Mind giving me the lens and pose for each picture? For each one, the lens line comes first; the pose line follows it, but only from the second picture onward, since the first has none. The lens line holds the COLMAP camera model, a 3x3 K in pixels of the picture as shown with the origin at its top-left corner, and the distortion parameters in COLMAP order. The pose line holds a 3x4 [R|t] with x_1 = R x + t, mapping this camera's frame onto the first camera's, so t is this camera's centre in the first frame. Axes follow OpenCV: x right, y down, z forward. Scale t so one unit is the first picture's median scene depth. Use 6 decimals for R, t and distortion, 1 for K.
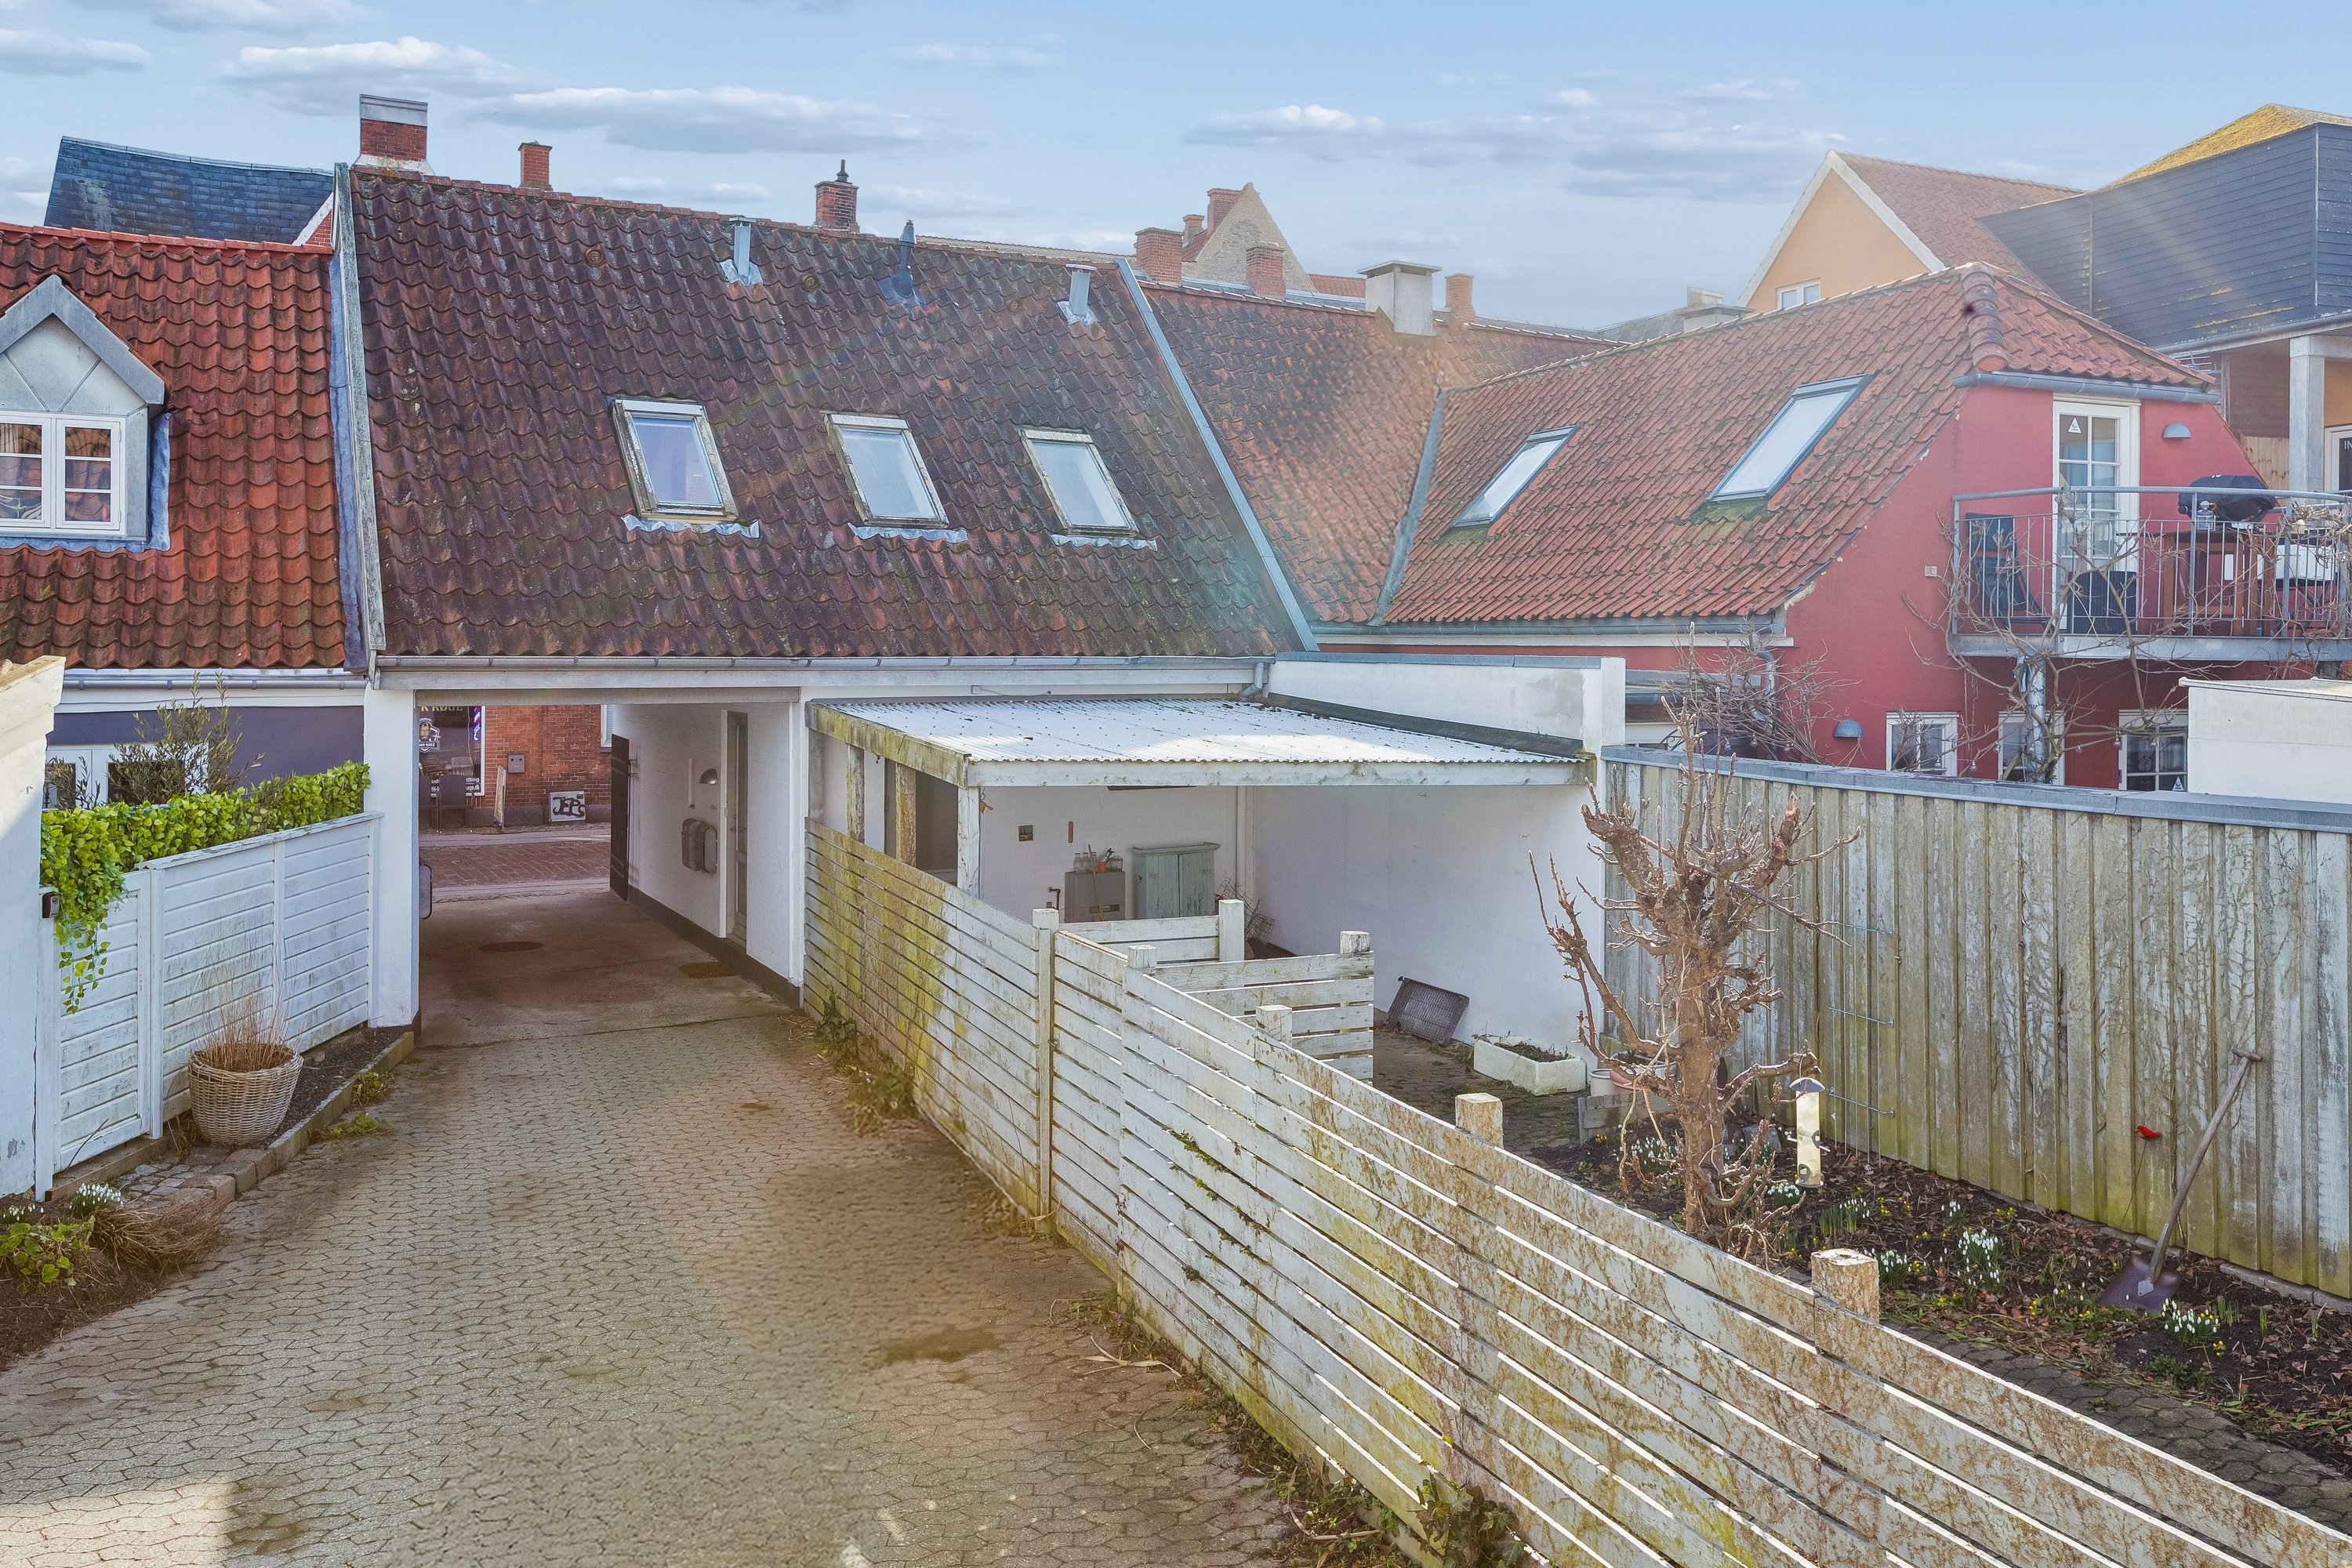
lens RADIAL K [[1744.1, 0, 1173.0], [0, 1744.1, 647.7], [0, 0, 1]] dist [0.005435, -0.005177]
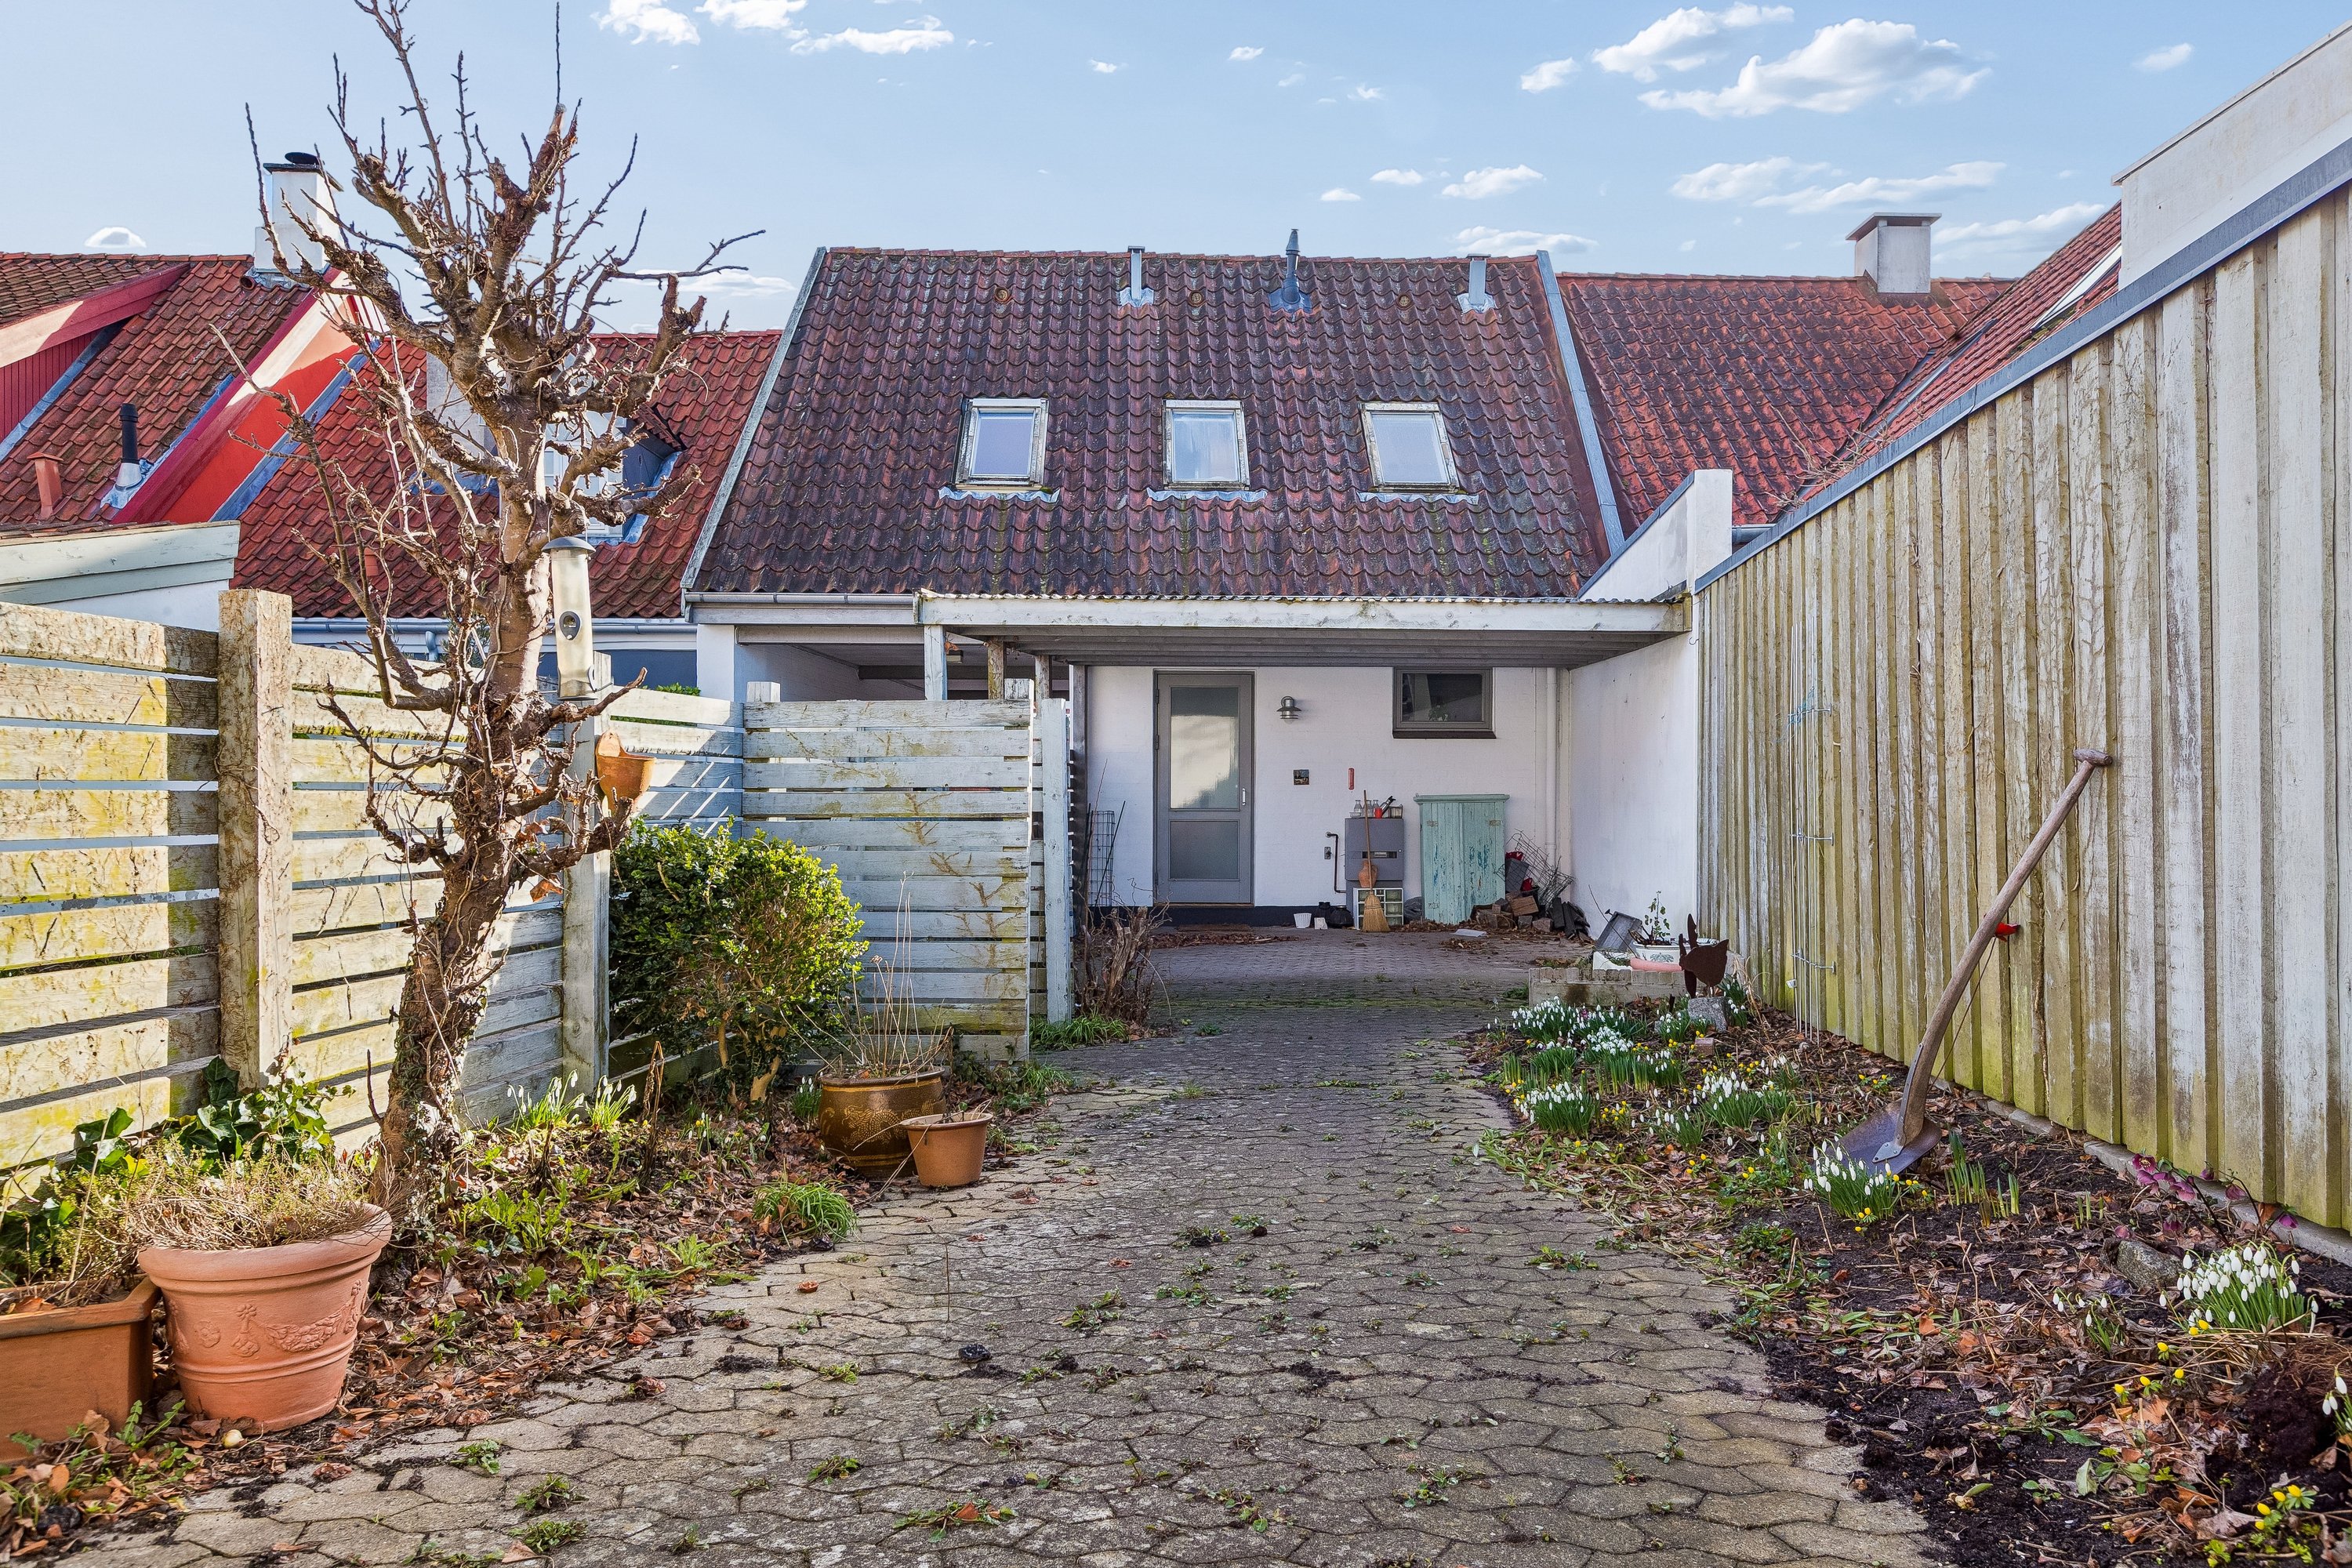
lens RADIAL K [[1504.1, 0, 1176.3], [0, 1504.1, 784.1], [0, 0, 1]] dist [0.009412, -0.001066]
pose [[0.875503, -0.003982, -0.483197, 0.269400], [0.003304, 0.999992, -0.002256, 0.110131], [0.483202, 0.000379, 0.875509, 0.197913]]
